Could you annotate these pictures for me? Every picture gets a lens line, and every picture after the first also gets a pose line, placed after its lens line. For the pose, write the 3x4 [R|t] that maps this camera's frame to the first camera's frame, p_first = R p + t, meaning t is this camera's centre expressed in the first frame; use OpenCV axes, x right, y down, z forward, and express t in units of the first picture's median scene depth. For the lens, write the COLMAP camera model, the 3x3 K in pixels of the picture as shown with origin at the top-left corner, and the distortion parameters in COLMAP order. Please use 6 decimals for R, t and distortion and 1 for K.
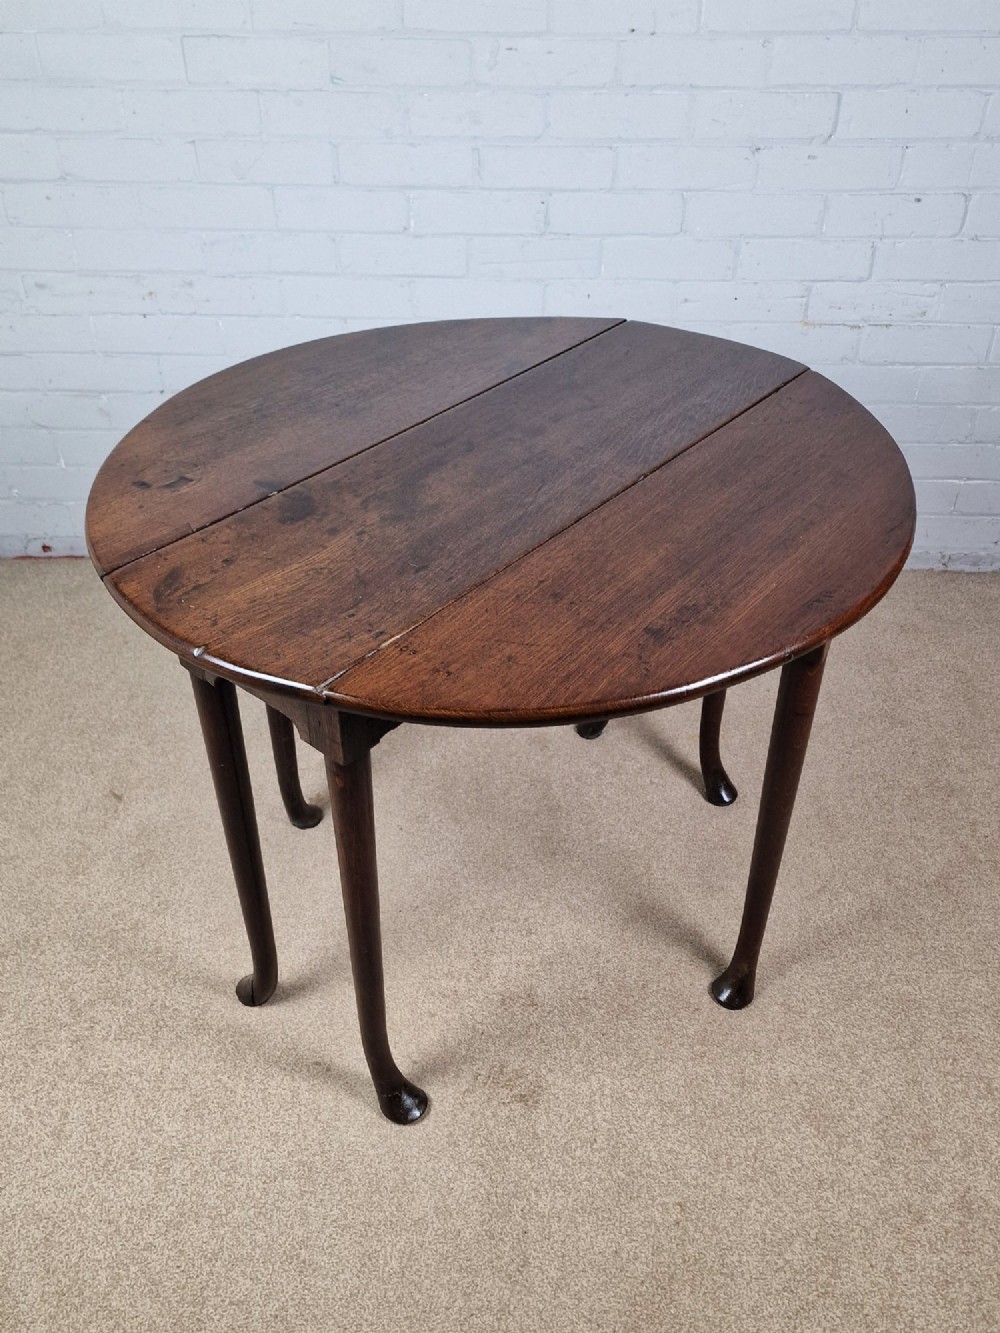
lens RADIAL K [[1215.3, 0, 502.8], [0, 1215.3, 665.3], [0, 0, 1]] dist [0.056251, -0.024187]
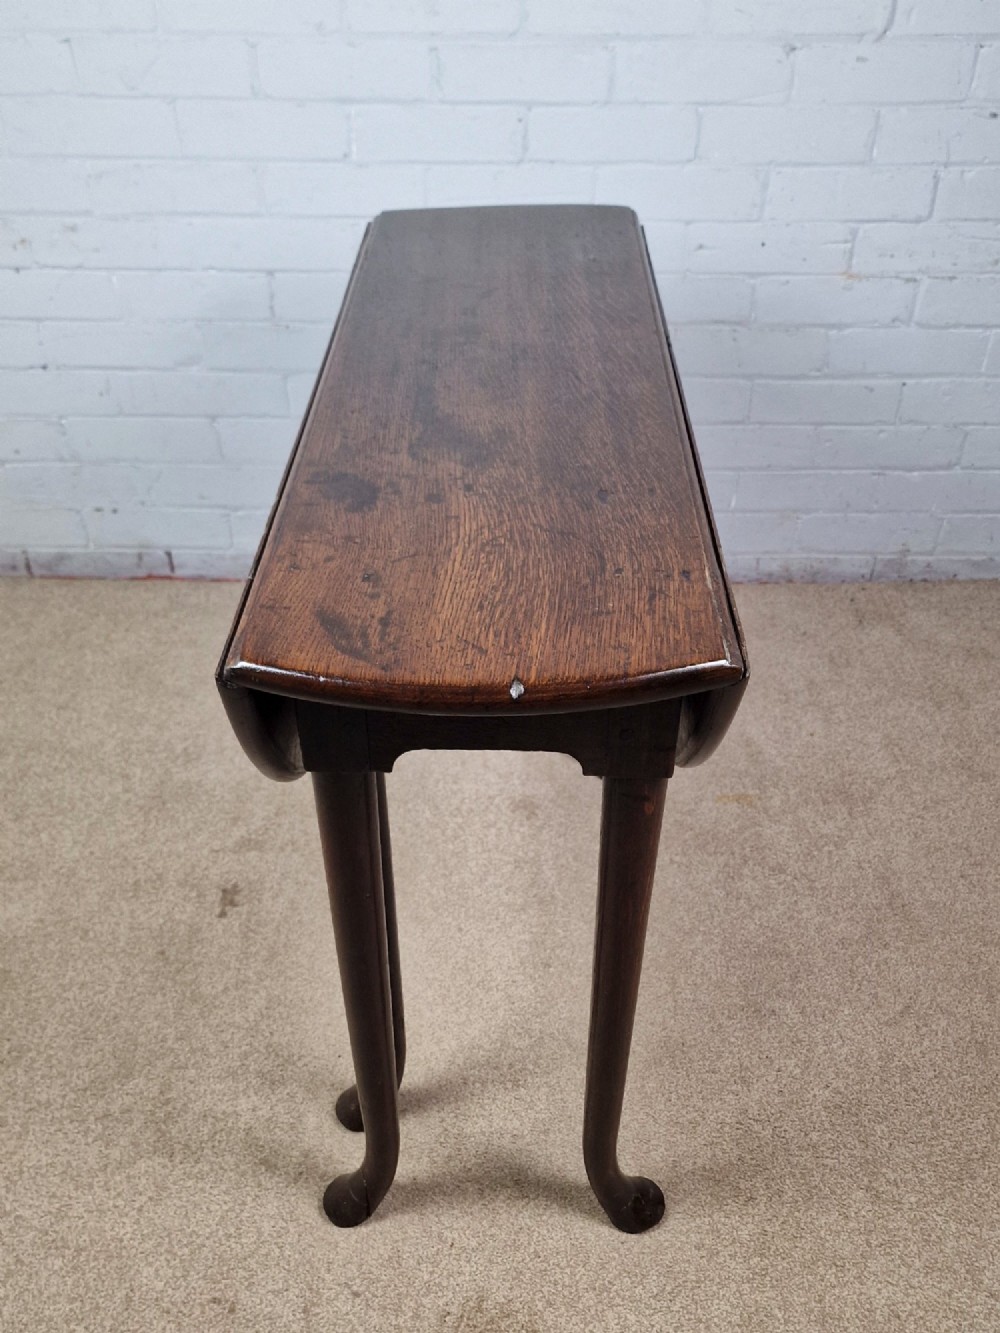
lens RADIAL K [[1229.0, 0, 509.3], [0, 1229.0, 659.6], [0, 0, 1]] dist [0.046888, -0.019537]
pose [[0.999633, -0.012050, 0.024271, 0.003000], [0.012320, 0.999863, -0.011019, -0.029907], [-0.024135, 0.011314, 0.999645, 0.272562]]
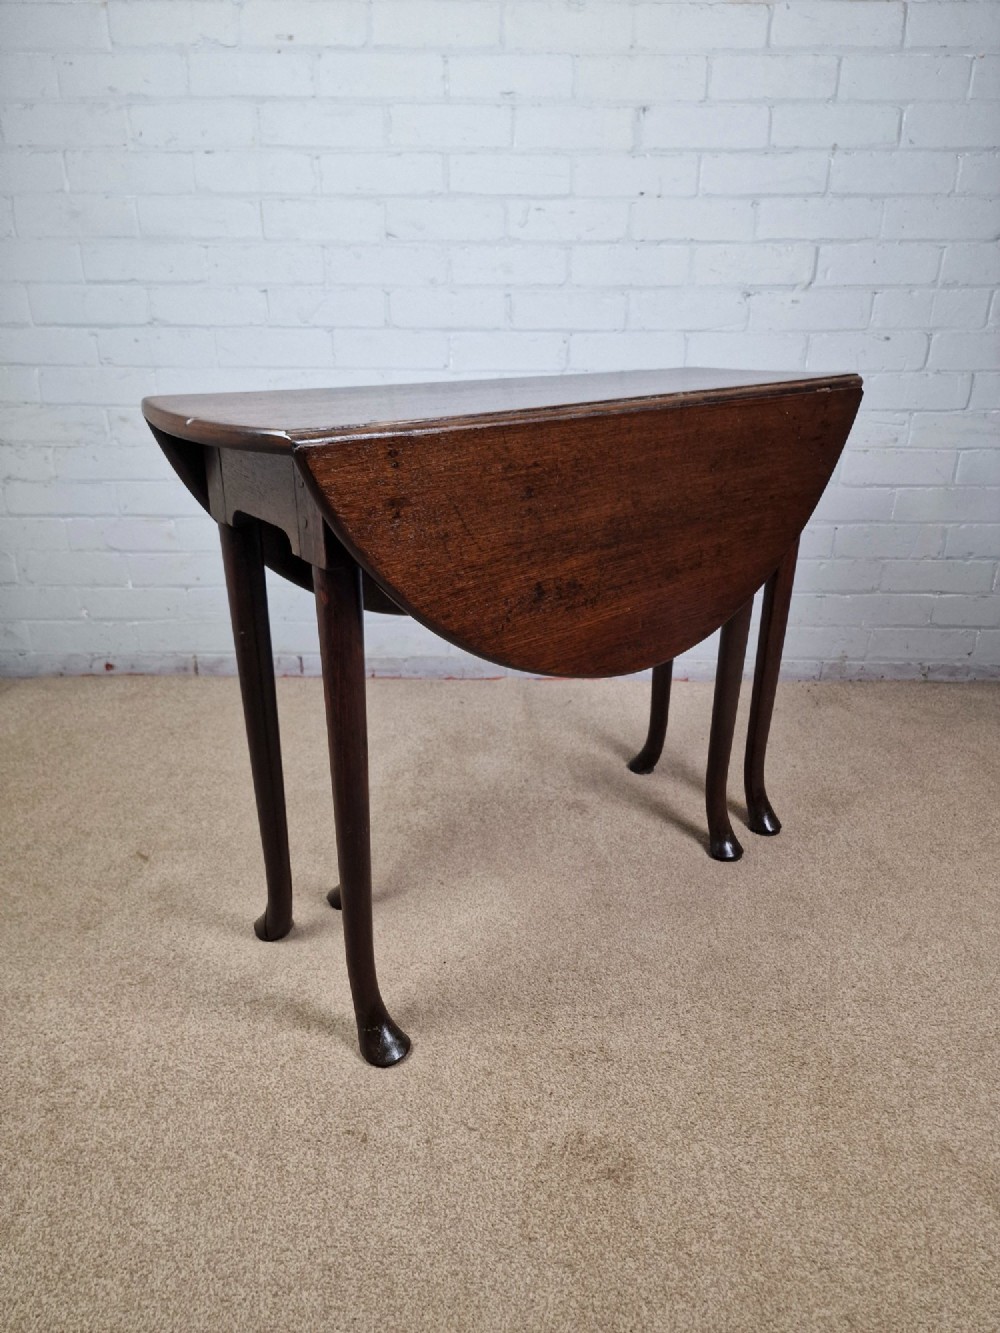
lens RADIAL K [[891.8, 0, 497.9], [0, 891.8, 661.4], [0, 0, 1]] dist [0.059758, -0.050193]
pose [[0.999806, -0.003391, 0.019398, -0.063004], [0.008307, 0.965757, -0.259315, 0.175926], [-0.017855, 0.259426, 0.965598, 0.336140]]
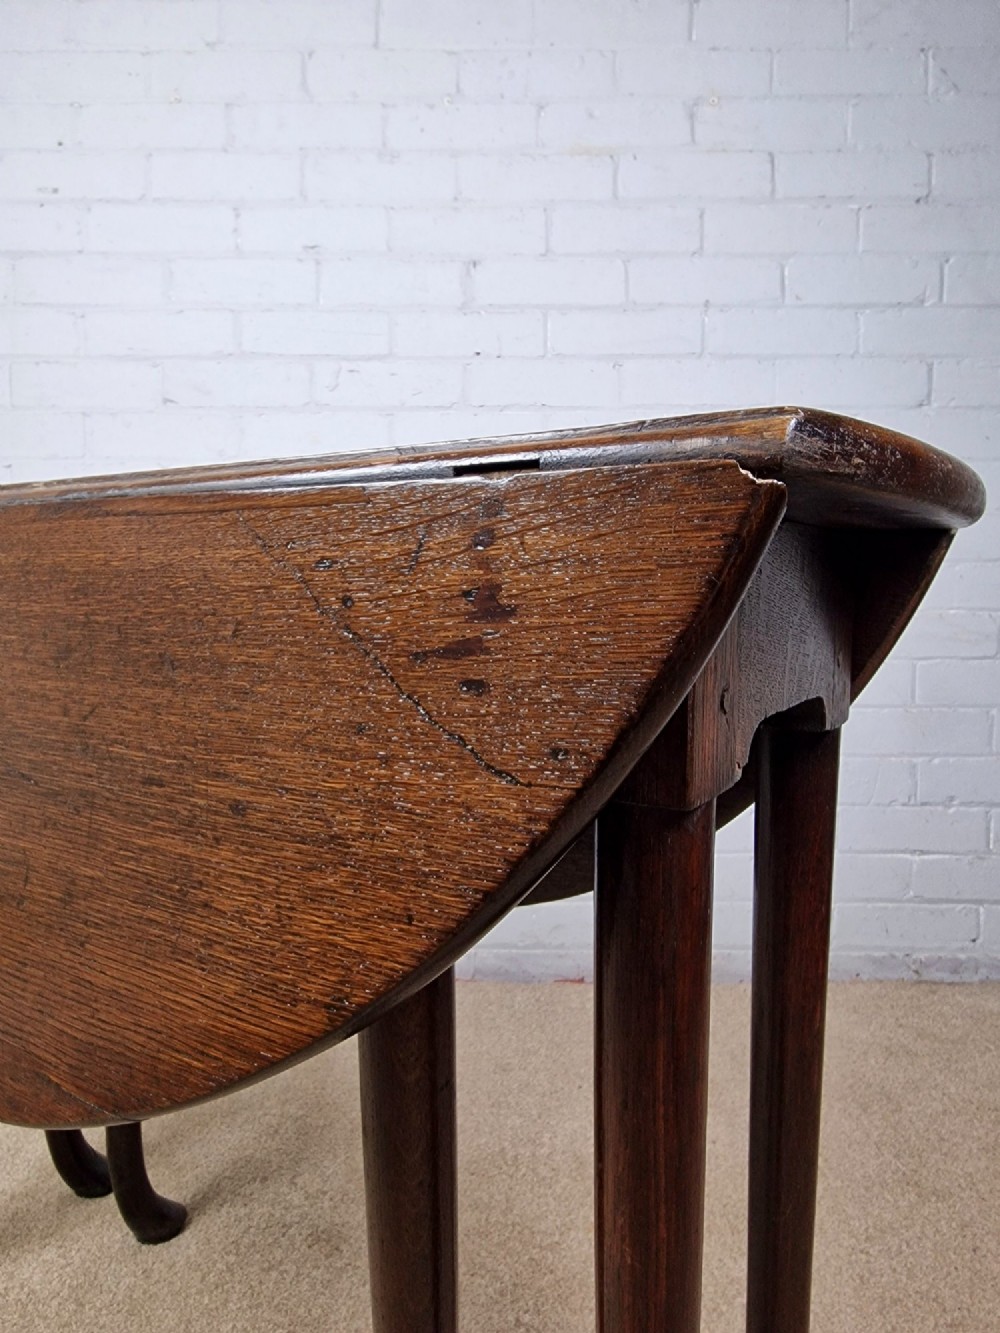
lens RADIAL K [[914.7, 0, 507.8], [0, 914.7, 638.5], [0, 0, 1]] dist [0.003676, -0.003077]
pose [[0.999747, -0.000927, 0.022456, 0.135661], [0.012772, 0.845556, -0.533735, 0.070606], [-0.018493, 0.533887, 0.845354, 0.617715]]
